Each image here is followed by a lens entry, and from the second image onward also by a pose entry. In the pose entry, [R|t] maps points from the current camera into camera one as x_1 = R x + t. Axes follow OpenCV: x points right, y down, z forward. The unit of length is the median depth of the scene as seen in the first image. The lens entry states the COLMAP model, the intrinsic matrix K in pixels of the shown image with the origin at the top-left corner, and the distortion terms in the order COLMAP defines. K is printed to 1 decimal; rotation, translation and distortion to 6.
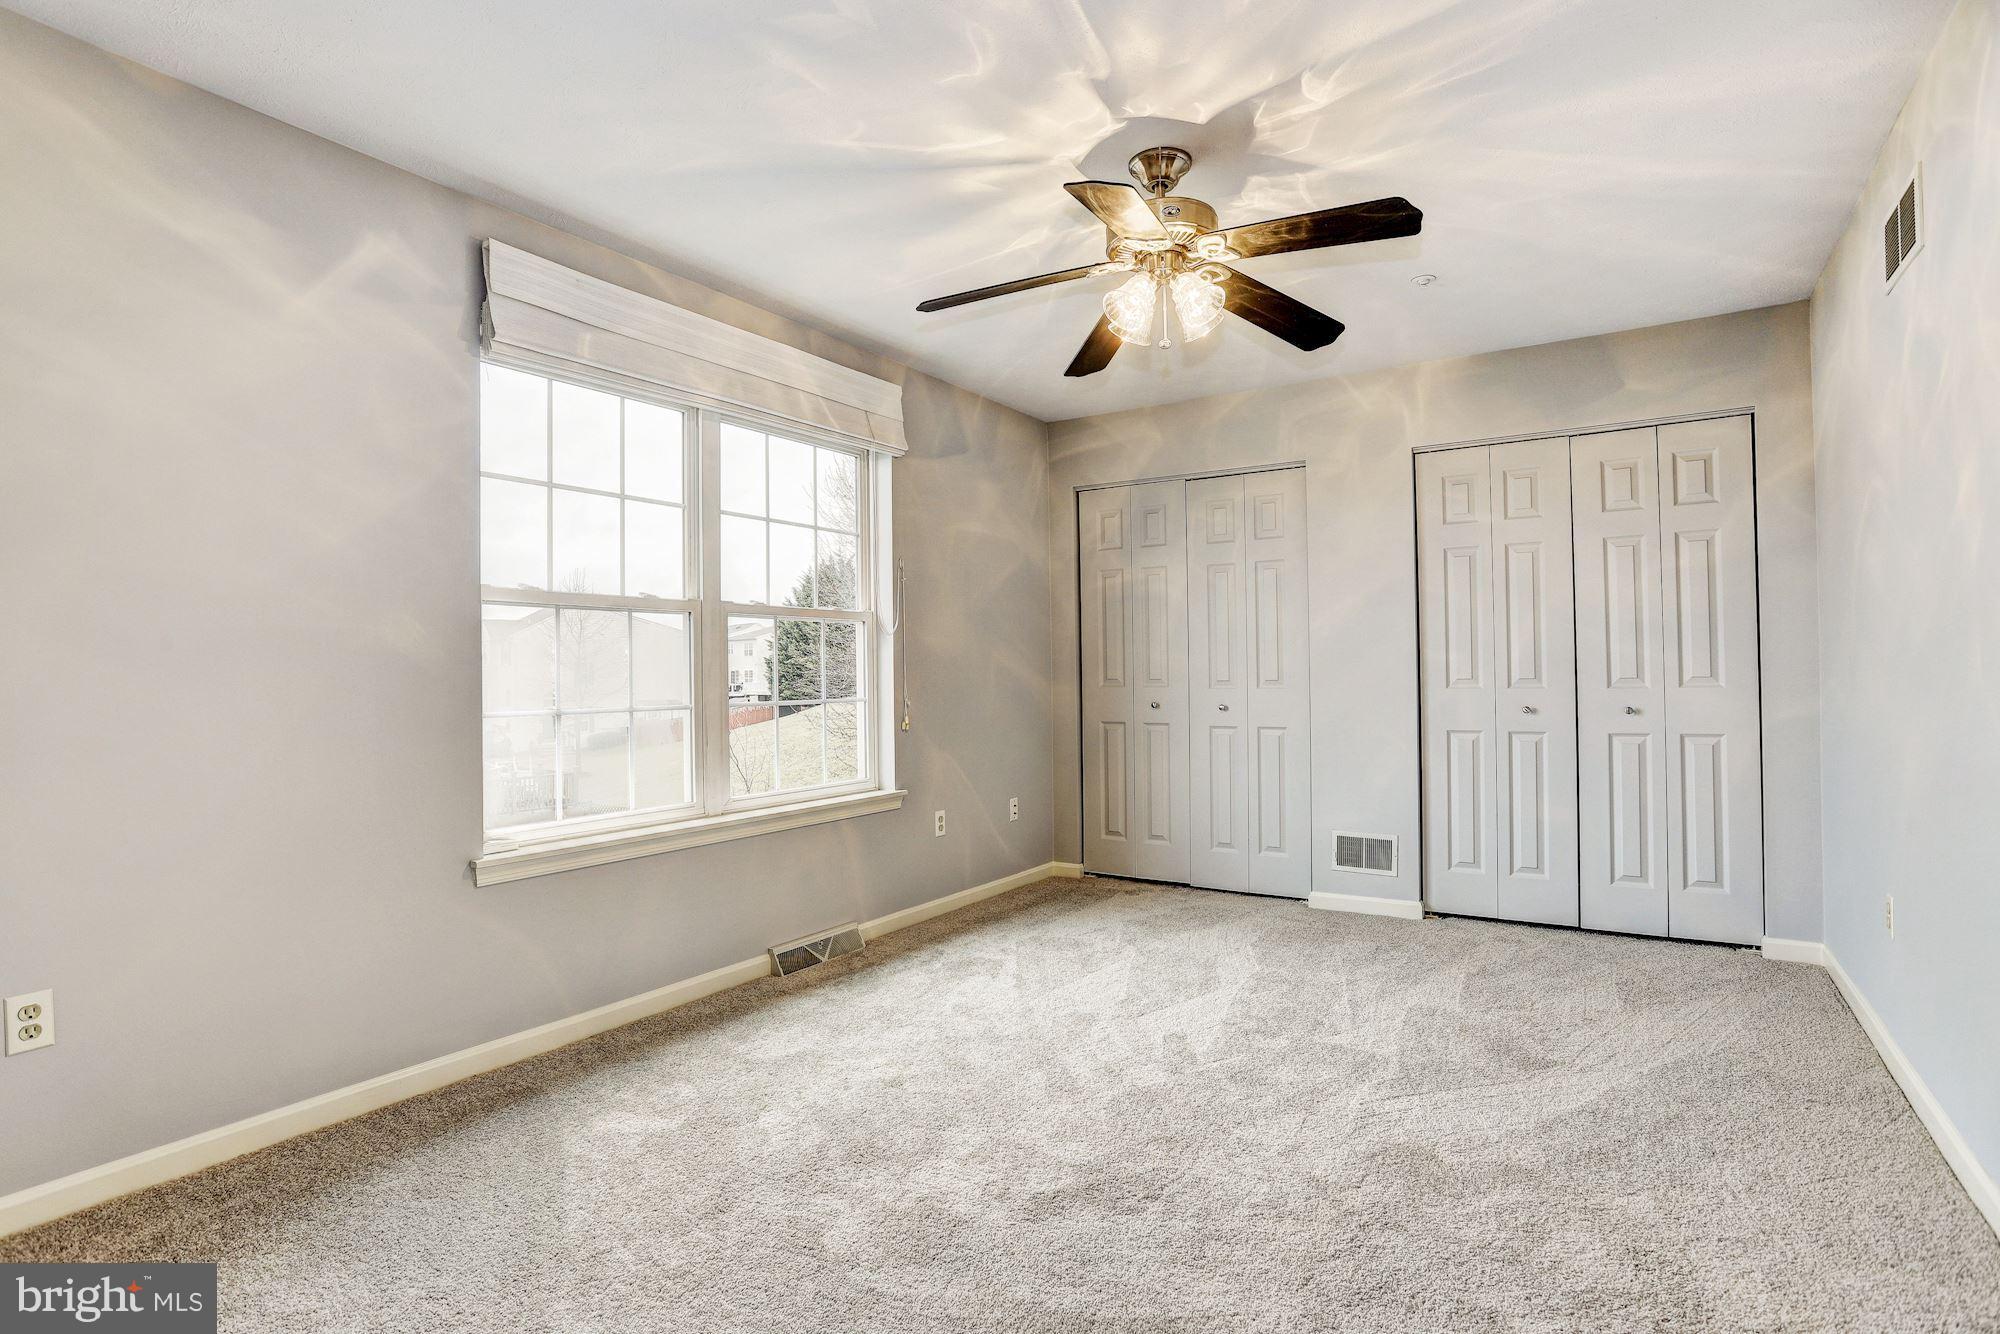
lens RADIAL K [[1004.8, 0, 983.6], [0, 1004.8, 666.3], [0, 0, 1]] dist [-0.054508, 0.023605]
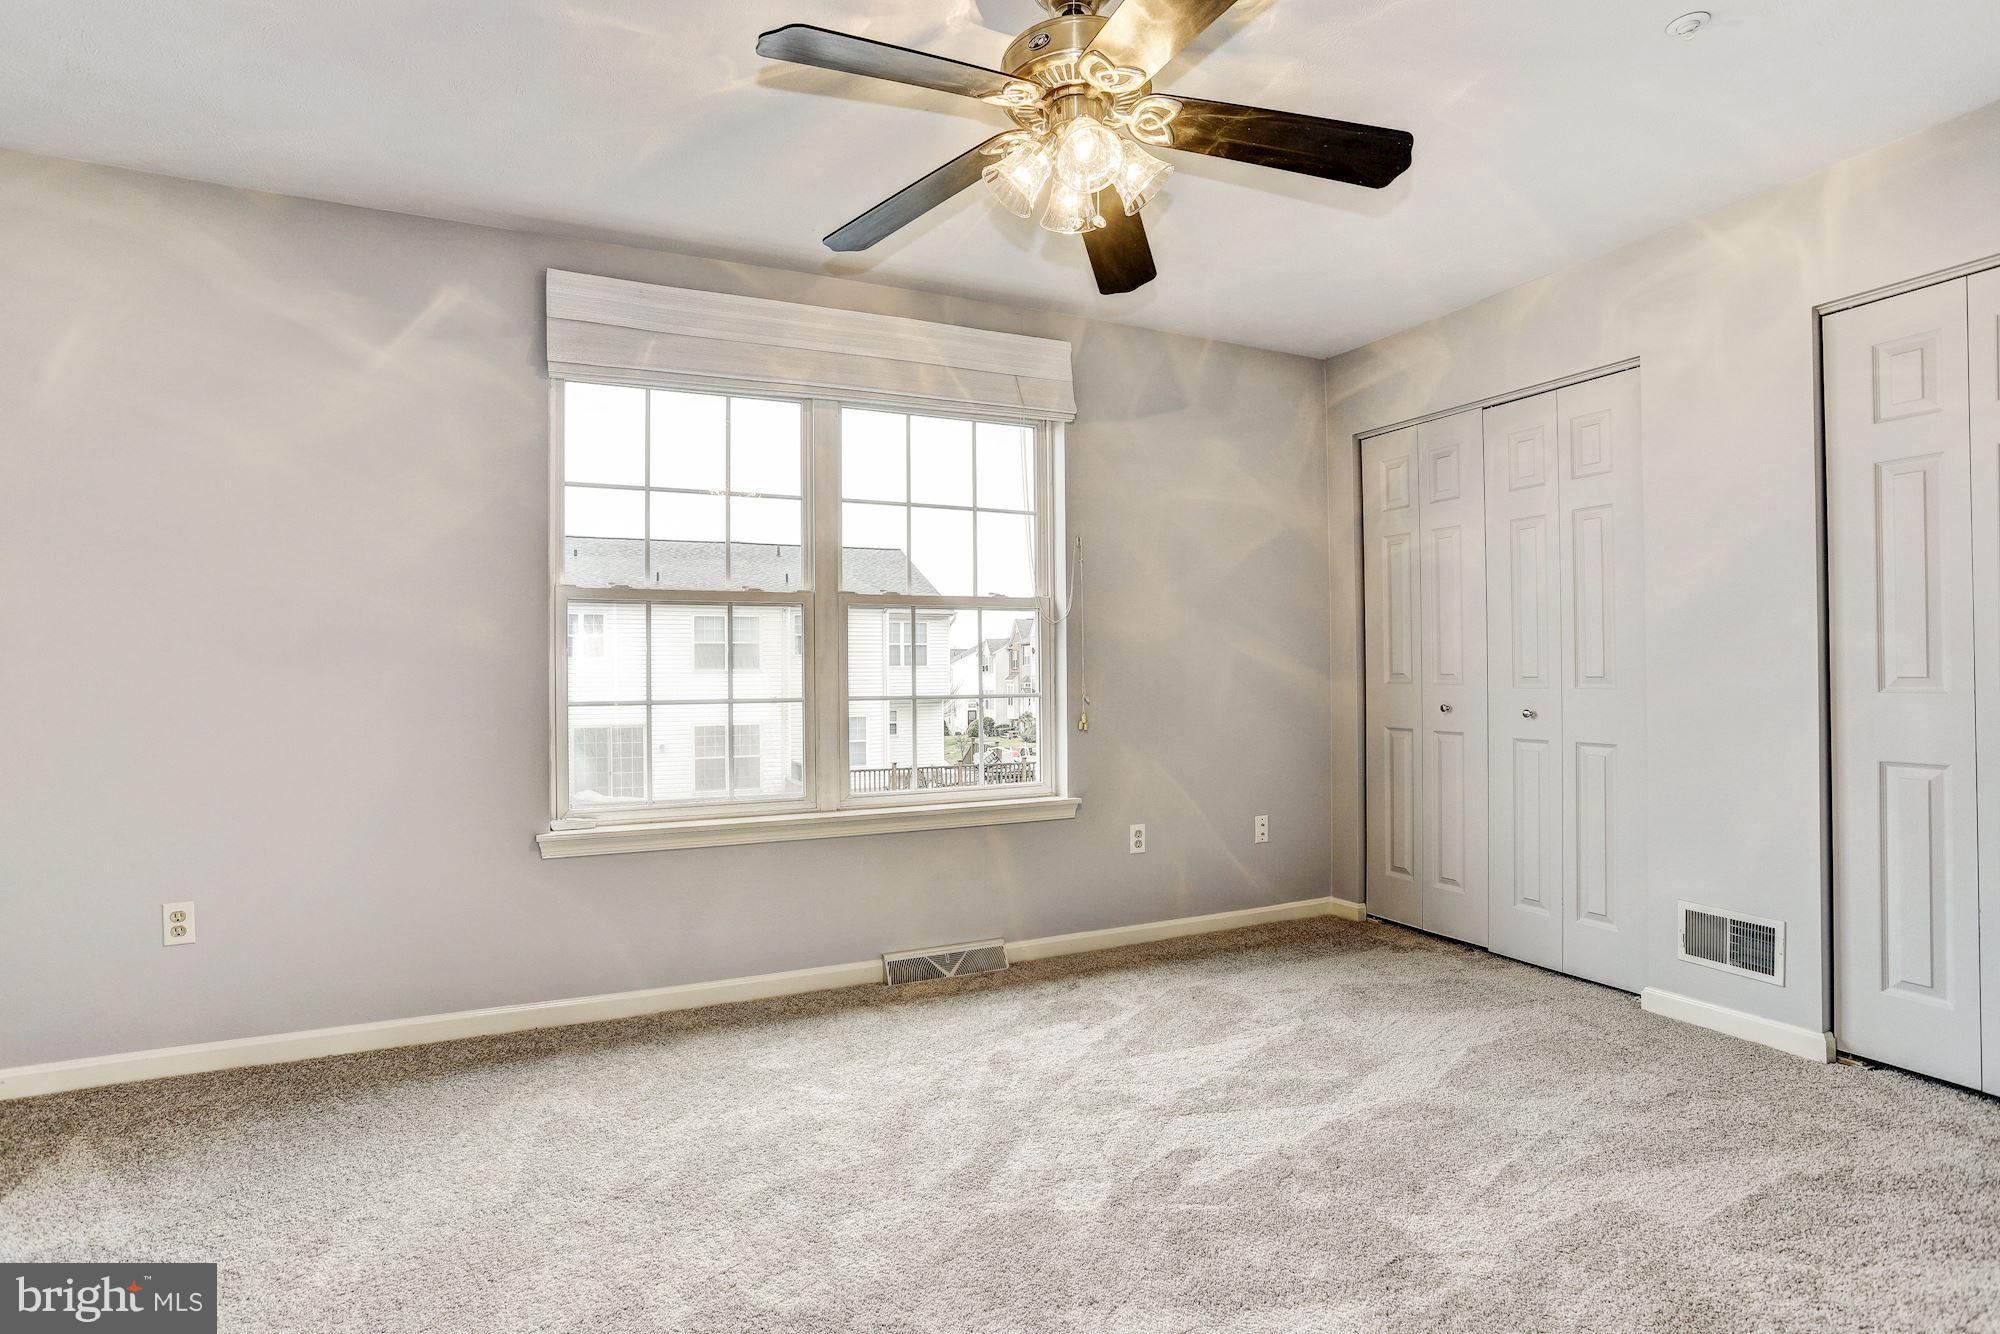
lens RADIAL K [[1004.8, 0, 944.6], [0, 1004.8, 664.4], [0, 0, 1]] dist [-0.054508, 0.023605]
pose [[0.849439, 0.000345, -0.527687, 0.321156], [0.002115, 0.999990, 0.004058, 0.001893], [0.527683, -0.004564, 0.849429, 0.208062]]
